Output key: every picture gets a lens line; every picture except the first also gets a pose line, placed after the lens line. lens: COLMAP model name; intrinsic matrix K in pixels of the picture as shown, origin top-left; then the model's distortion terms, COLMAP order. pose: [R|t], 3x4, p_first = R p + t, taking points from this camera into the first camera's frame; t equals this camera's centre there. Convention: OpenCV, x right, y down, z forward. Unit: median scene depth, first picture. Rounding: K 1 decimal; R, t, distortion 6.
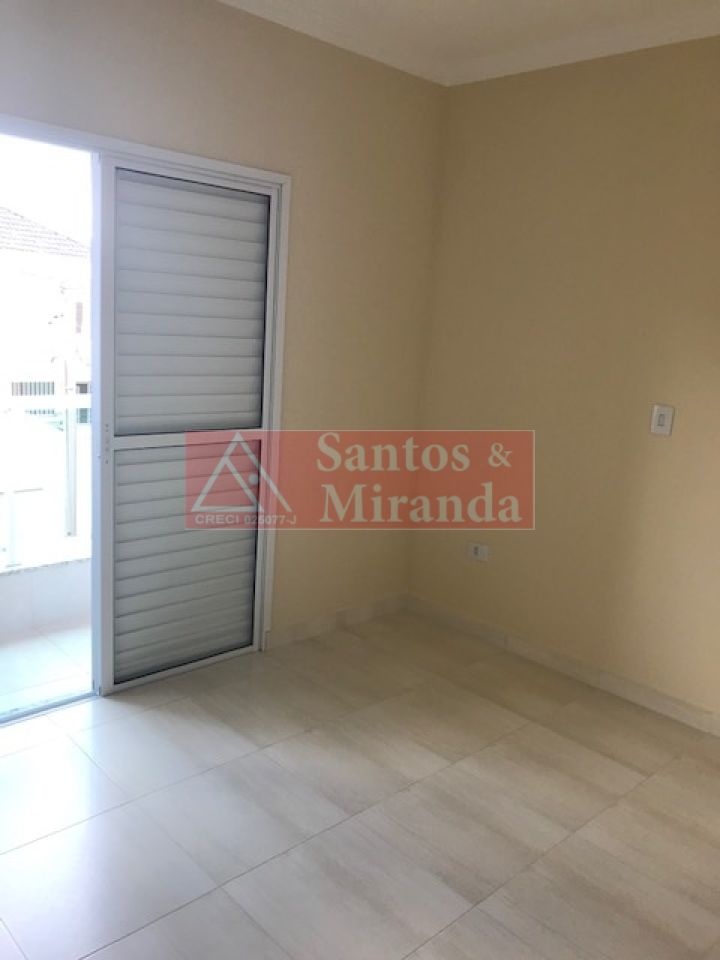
lens RADIAL K [[762.5, 0, 361.8], [0, 762.5, 470.9], [0, 0, 1]] dist [-0.041076, -0.000018]
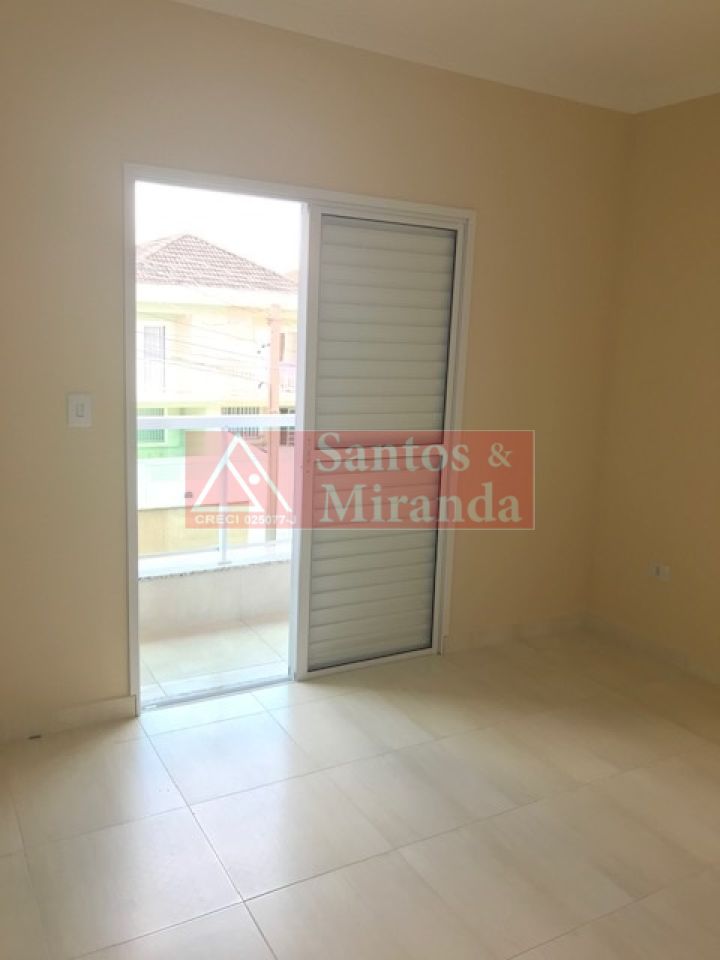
lens RADIAL K [[782.4, 0, 360.0], [0, 782.4, 480.0], [0, 0, 1]] dist [0.041417, 0.003294]
pose [[0.969094, 0.019762, -0.245900, 0.027952], [-0.026442, 0.999365, -0.023891, 0.024763], [0.245272, 0.029655, 0.969001, -0.113327]]
